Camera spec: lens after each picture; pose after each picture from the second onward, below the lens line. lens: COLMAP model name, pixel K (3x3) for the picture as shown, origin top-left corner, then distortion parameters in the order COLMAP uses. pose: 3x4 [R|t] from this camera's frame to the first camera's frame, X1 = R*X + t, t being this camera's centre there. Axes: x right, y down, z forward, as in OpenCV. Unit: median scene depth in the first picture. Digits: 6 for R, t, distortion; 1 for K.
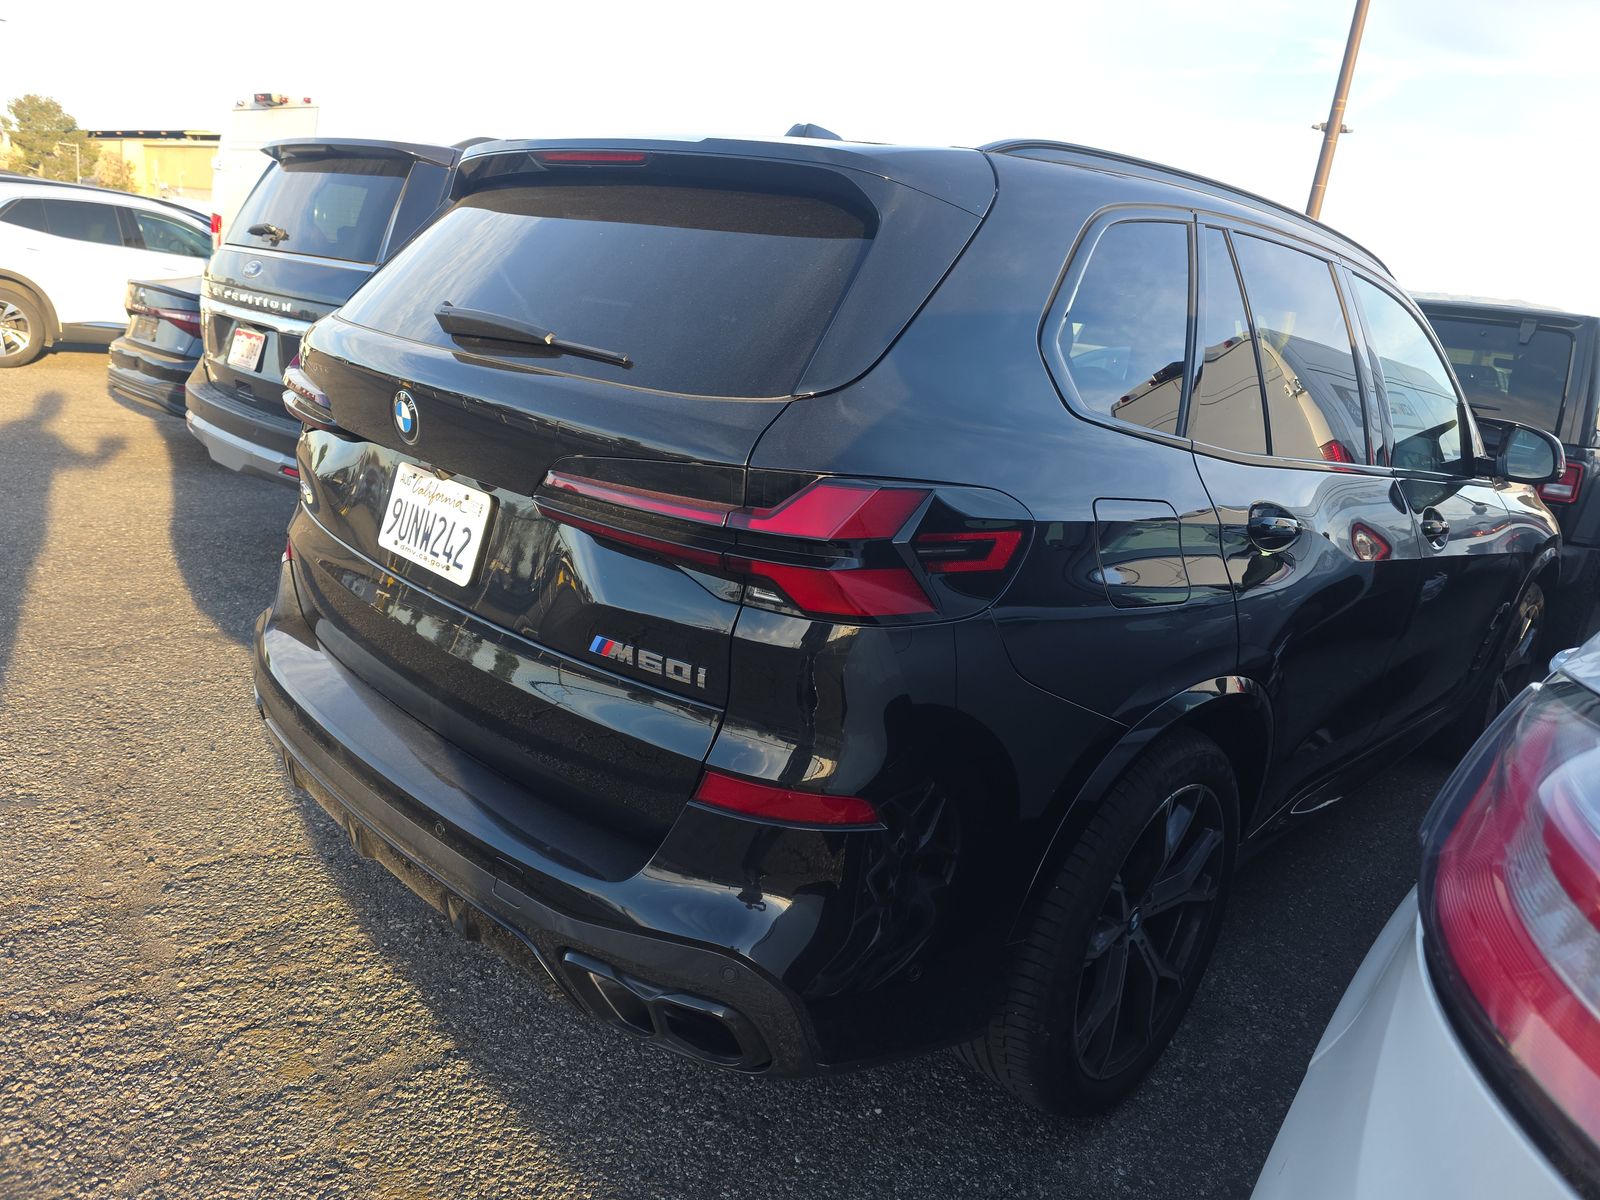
lens RADIAL K [[1084.6, 0, 801.4], [0, 1084.6, 578.5], [0, 0, 1]] dist [0.071526, -0.070728]
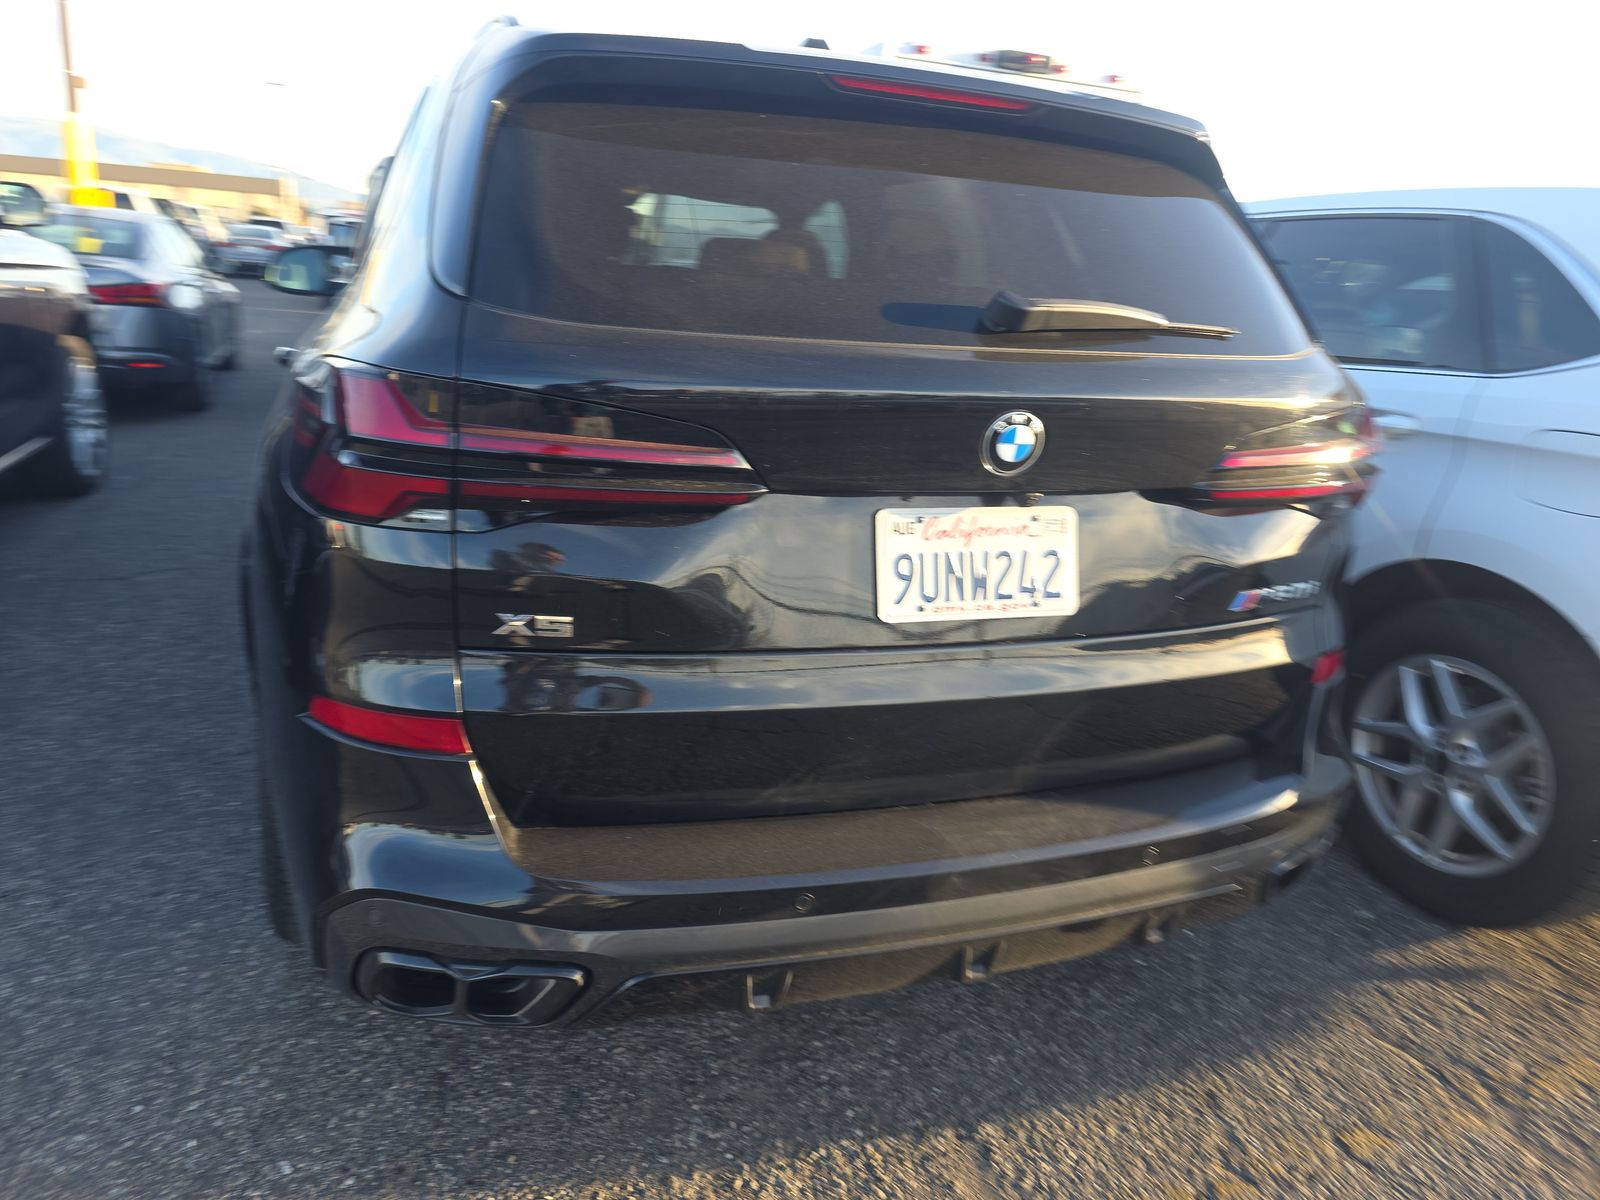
lens RADIAL K [[1090.4, 0, 796.4], [0, 1090.4, 562.7], [0, 0, 1]] dist [0.087336, -0.065705]
pose [[0.445671, -0.317035, 0.837178, -1.044261], [0.203540, 0.946581, 0.250112, -0.274692], [-0.871751, 0.058931, 0.486393, 0.693251]]
